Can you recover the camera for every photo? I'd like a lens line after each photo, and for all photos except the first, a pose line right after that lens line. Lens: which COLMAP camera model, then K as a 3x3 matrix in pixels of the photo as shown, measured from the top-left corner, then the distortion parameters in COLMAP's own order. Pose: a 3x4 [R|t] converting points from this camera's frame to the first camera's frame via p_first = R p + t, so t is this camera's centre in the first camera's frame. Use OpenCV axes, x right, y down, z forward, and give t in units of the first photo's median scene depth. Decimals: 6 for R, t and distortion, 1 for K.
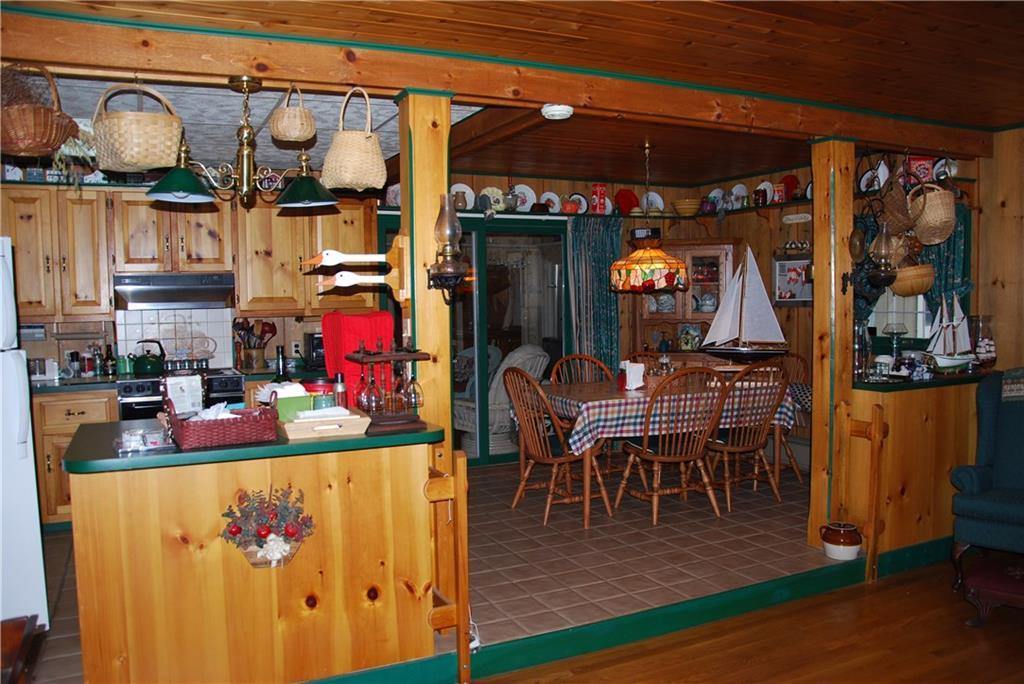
lens RADIAL K [[807.6, 0, 514.5], [0, 807.6, 355.6], [0, 0, 1]] dist [-0.156701, 0.121086]
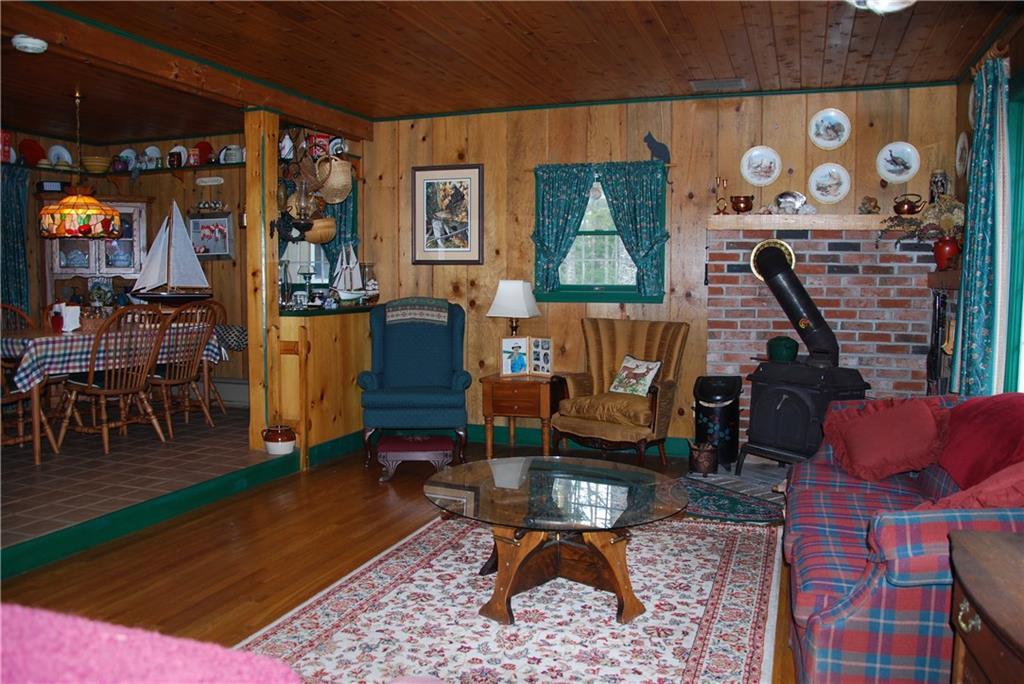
lens RADIAL K [[807.6, 0, 514.5], [0, 807.6, 355.6], [0, 0, 1]] dist [-0.156701, 0.121086]
pose [[0.716886, -0.046198, 0.695658, -0.153178], [0.033715, 0.998932, 0.031594, 0.067545], [-0.696375, 0.000805, 0.717678, -0.125451]]
